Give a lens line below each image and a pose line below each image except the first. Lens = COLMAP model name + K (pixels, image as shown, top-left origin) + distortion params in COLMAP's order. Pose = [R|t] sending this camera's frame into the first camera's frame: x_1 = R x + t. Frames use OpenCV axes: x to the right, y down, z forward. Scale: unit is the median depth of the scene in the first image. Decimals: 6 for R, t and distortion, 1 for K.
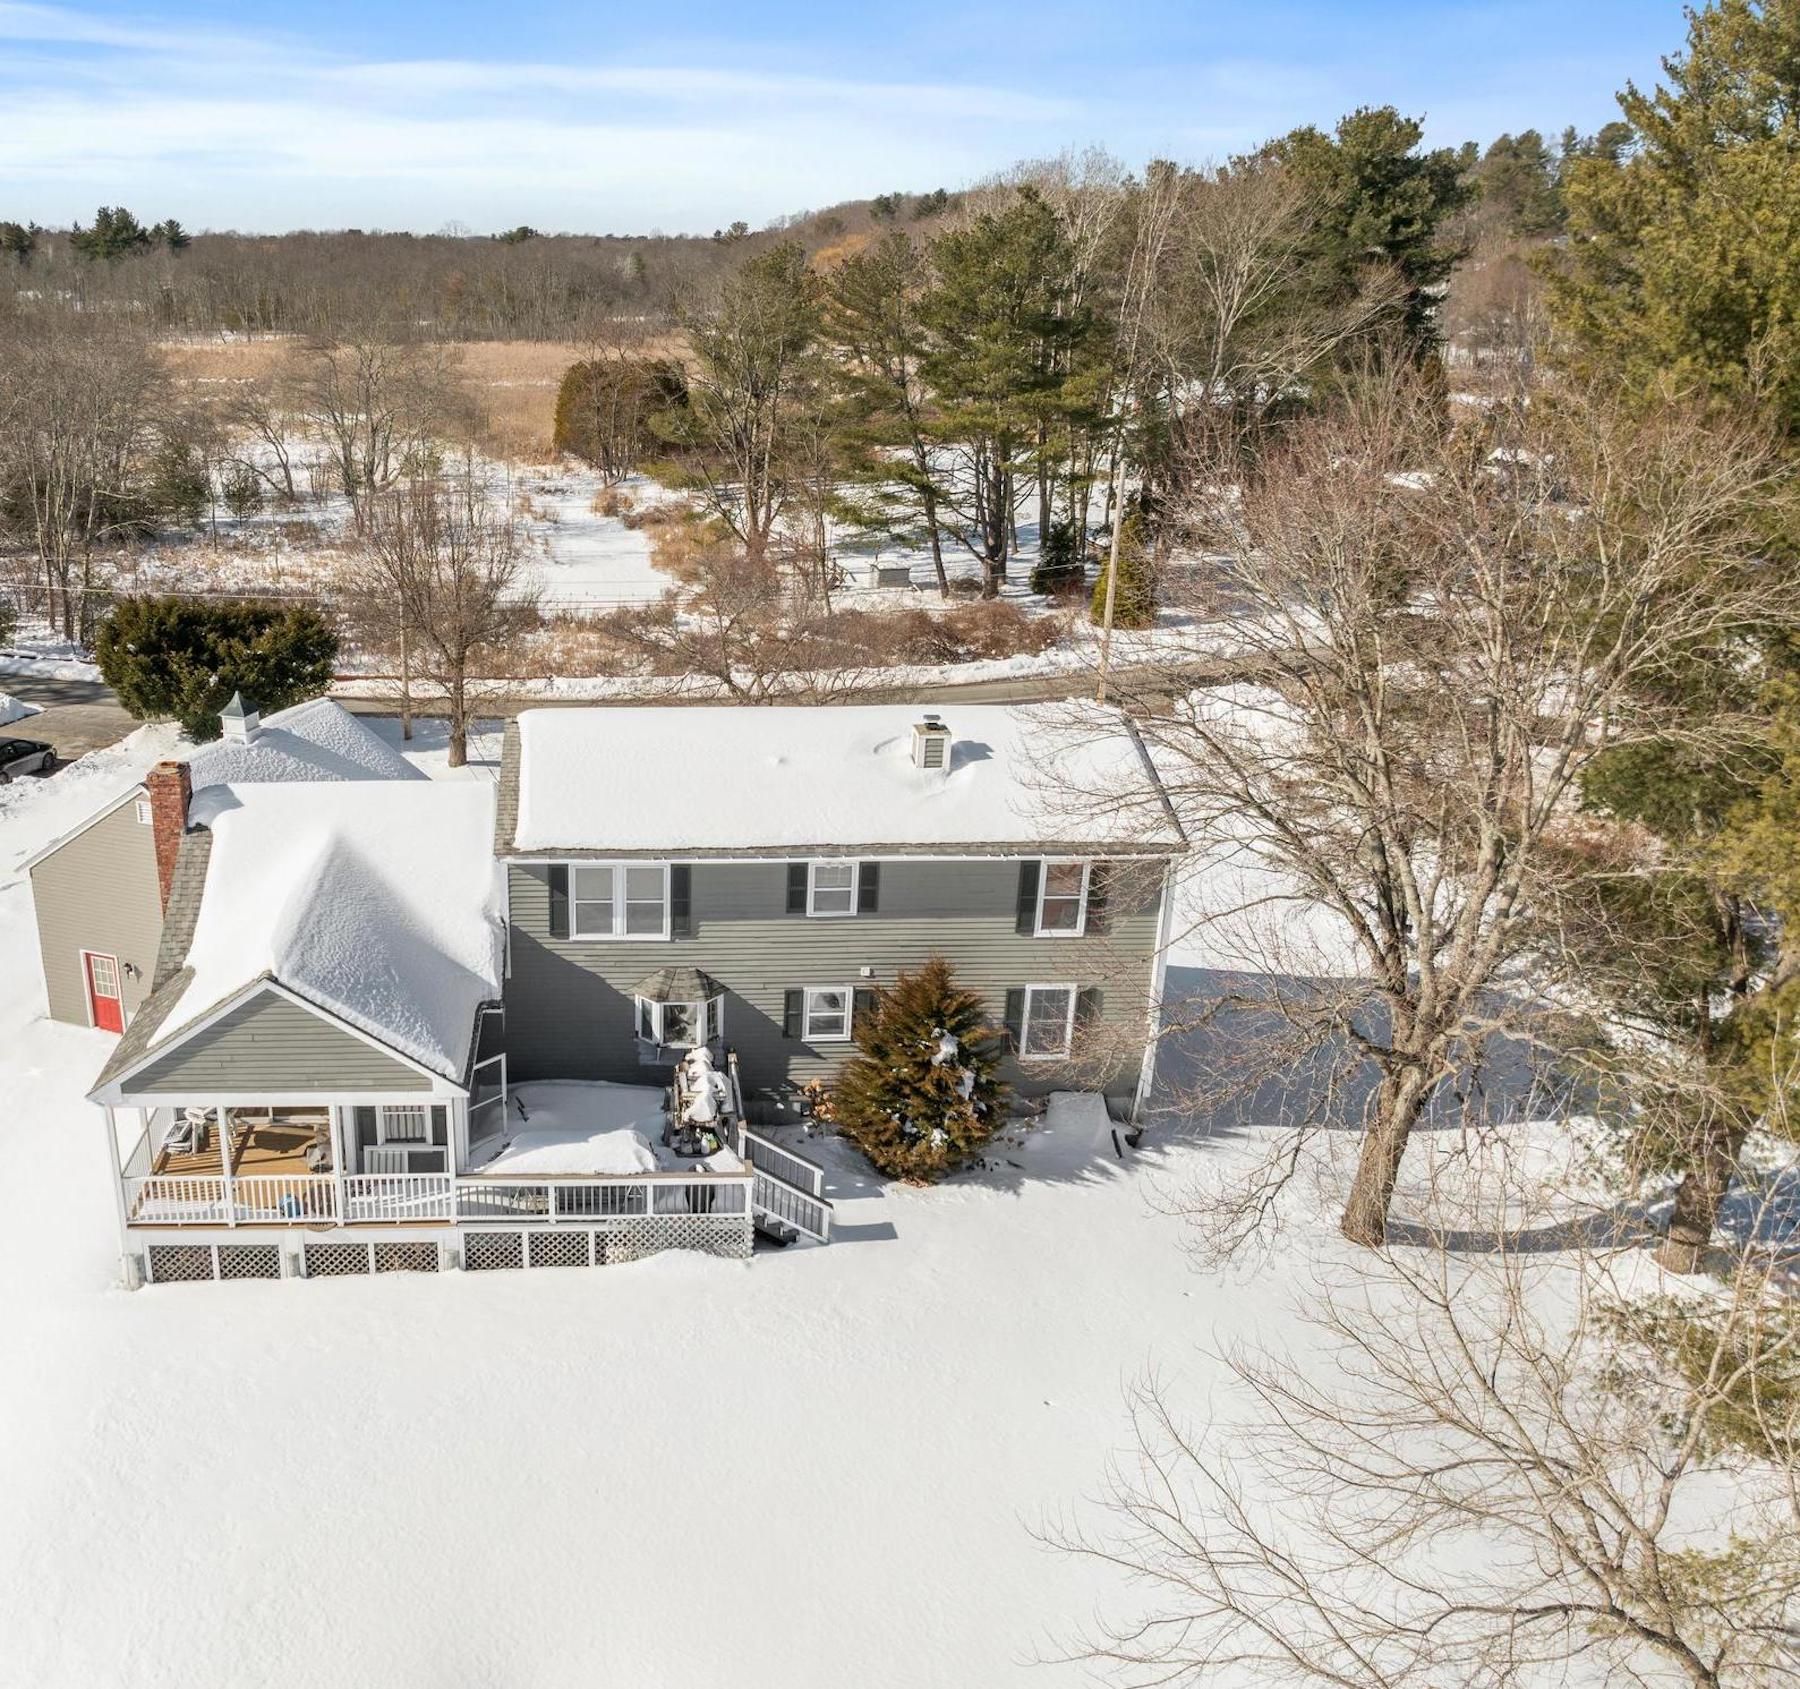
lens RADIAL K [[1585.0, 0, 622.0], [0, 1585.0, 840.2], [0, 0, 1]] dist [-0.018715, -0.013837]
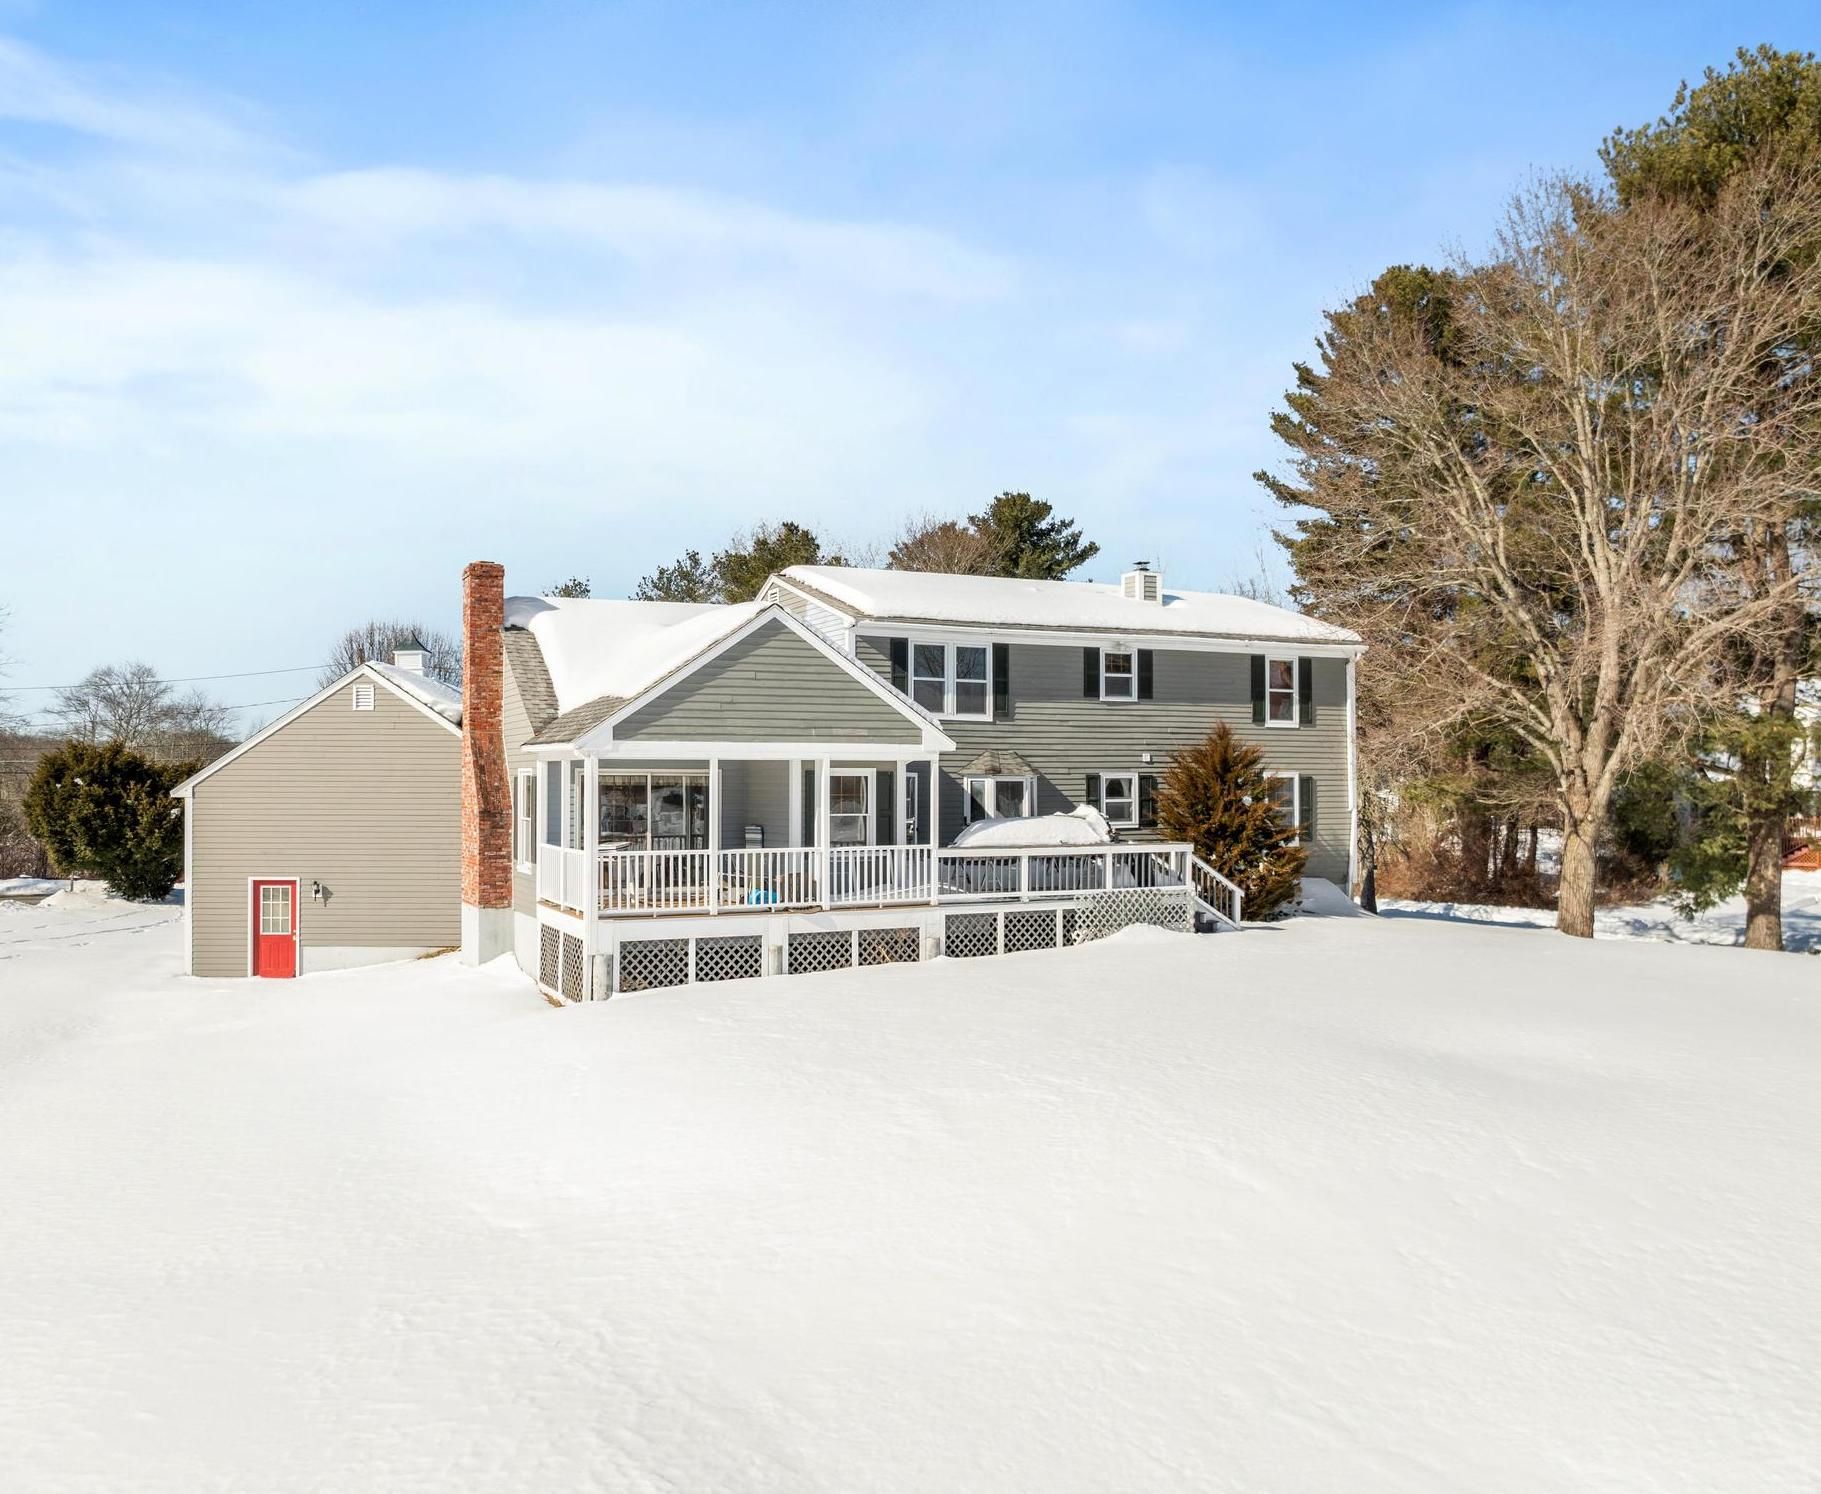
lens RADIAL K [[1416.7, 0, 780.0], [0, 1416.7, 754.9], [0, 0, 1]] dist [0.003462, -0.098518]
pose [[0.927106, 0.011319, 0.374629, -0.457352], [0.128546, 0.929314, -0.346195, 0.395303], [-0.352067, 0.369116, 0.860117, 0.248384]]
